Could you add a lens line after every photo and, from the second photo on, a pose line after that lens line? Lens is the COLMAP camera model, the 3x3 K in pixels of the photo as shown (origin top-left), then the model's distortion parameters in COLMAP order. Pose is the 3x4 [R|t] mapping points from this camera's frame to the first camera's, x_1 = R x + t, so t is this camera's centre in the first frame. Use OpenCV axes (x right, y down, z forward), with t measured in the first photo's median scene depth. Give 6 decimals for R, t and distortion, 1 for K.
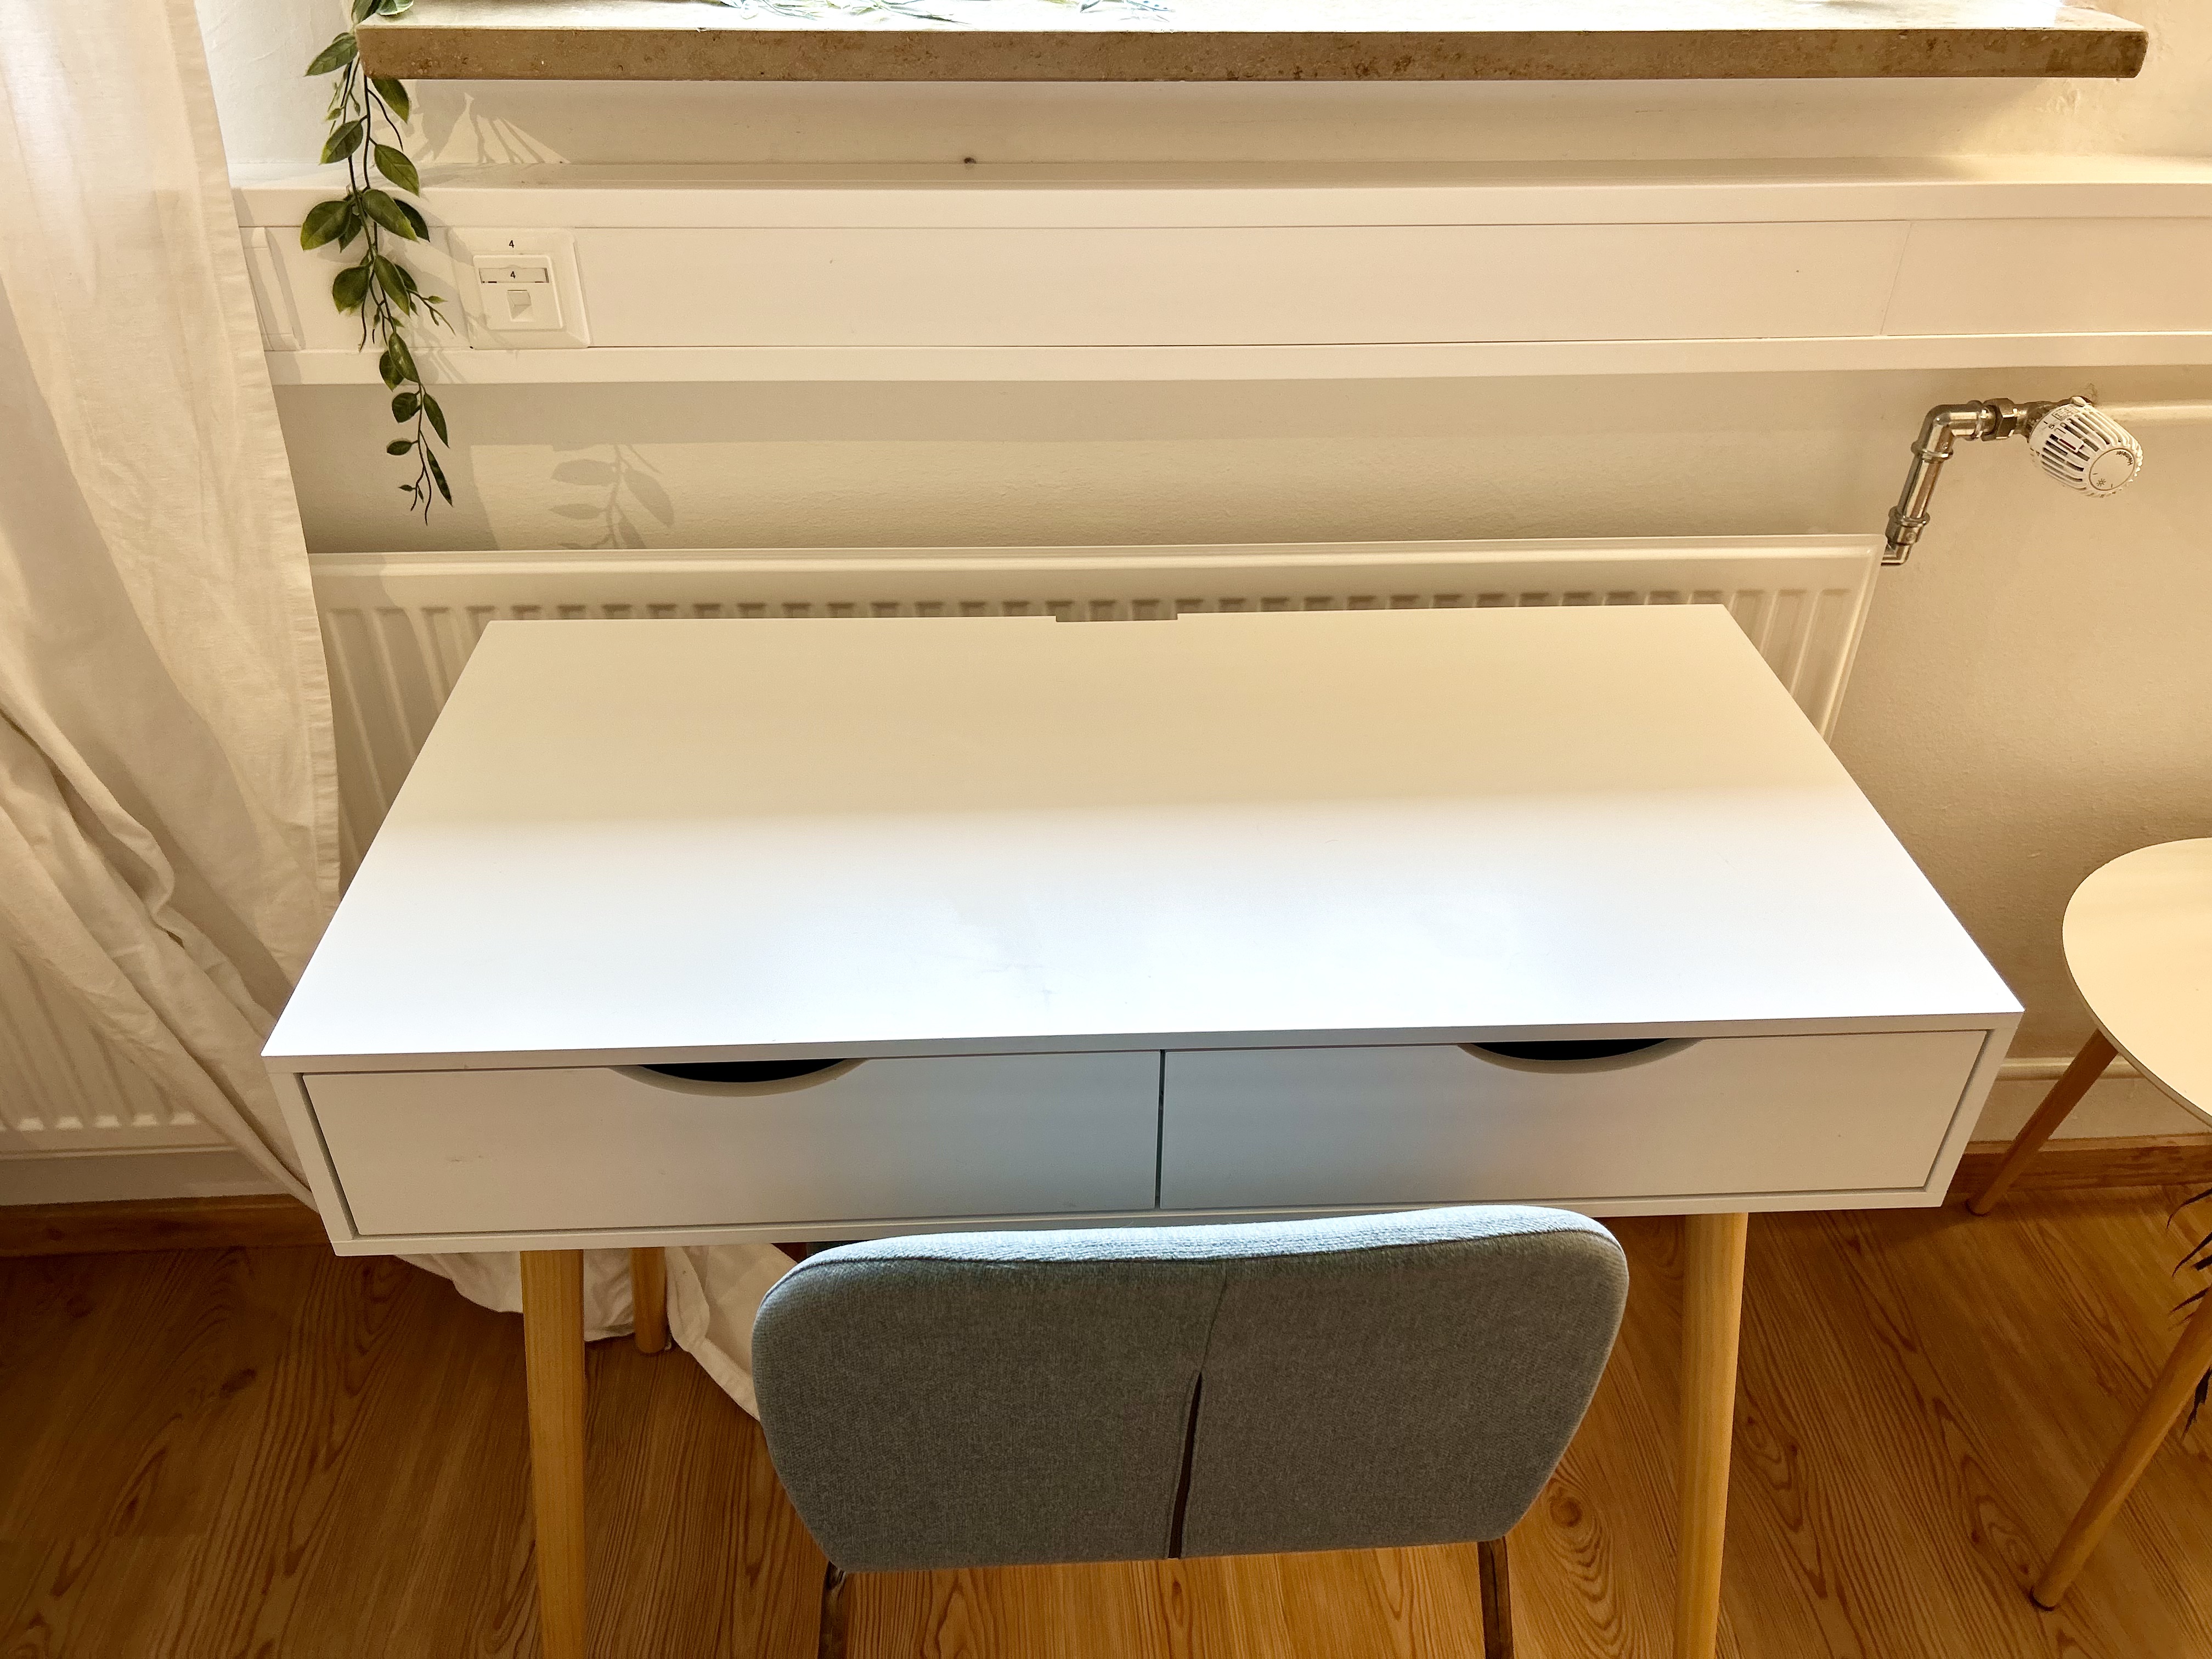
lens RADIAL K [[1650.2, 0, 1106.2], [0, 1650.2, 826.3], [0, 0, 1]] dist [0.061923, -0.053907]
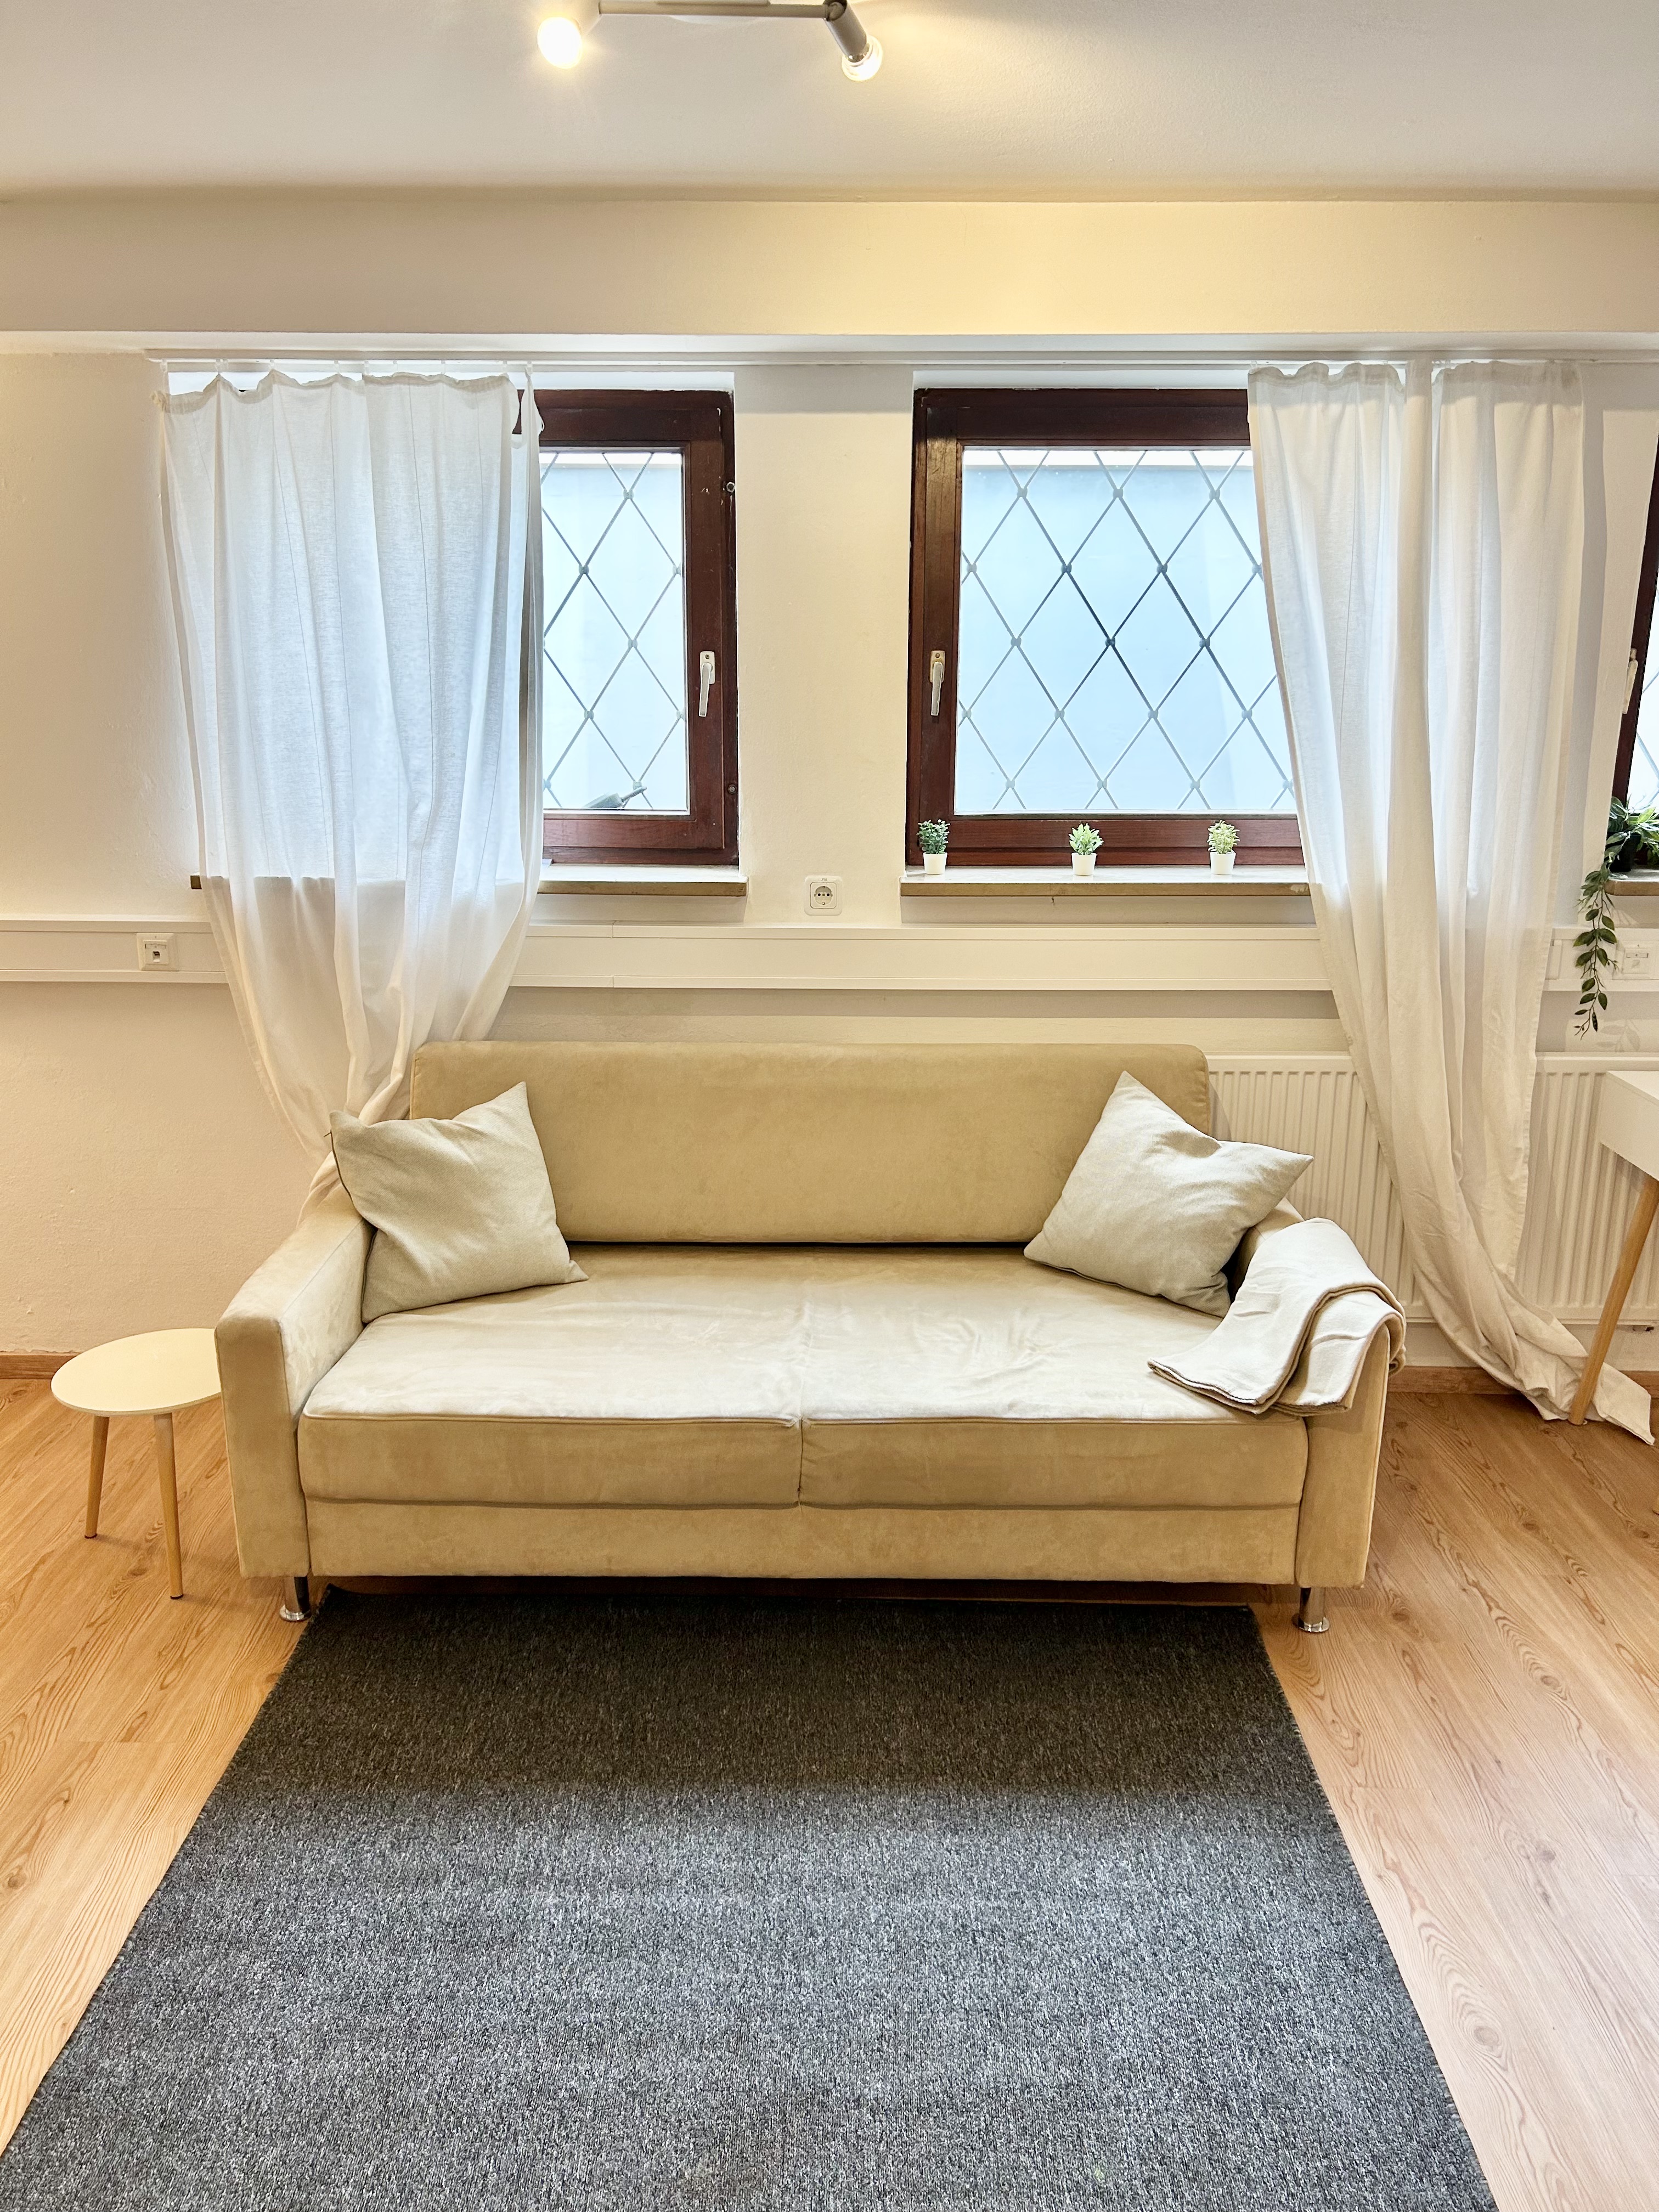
lens RADIAL K [[1650.2, 0, 822.9], [0, 1650.2, 1093.7], [0, 0, 1]] dist [0.061923, -0.053907]
pose [[0.996660, 0.016331, -0.080016, -1.576896], [-0.045215, 0.926270, -0.374139, 1.103474], [0.068006, 0.376508, 0.923914, -1.810273]]
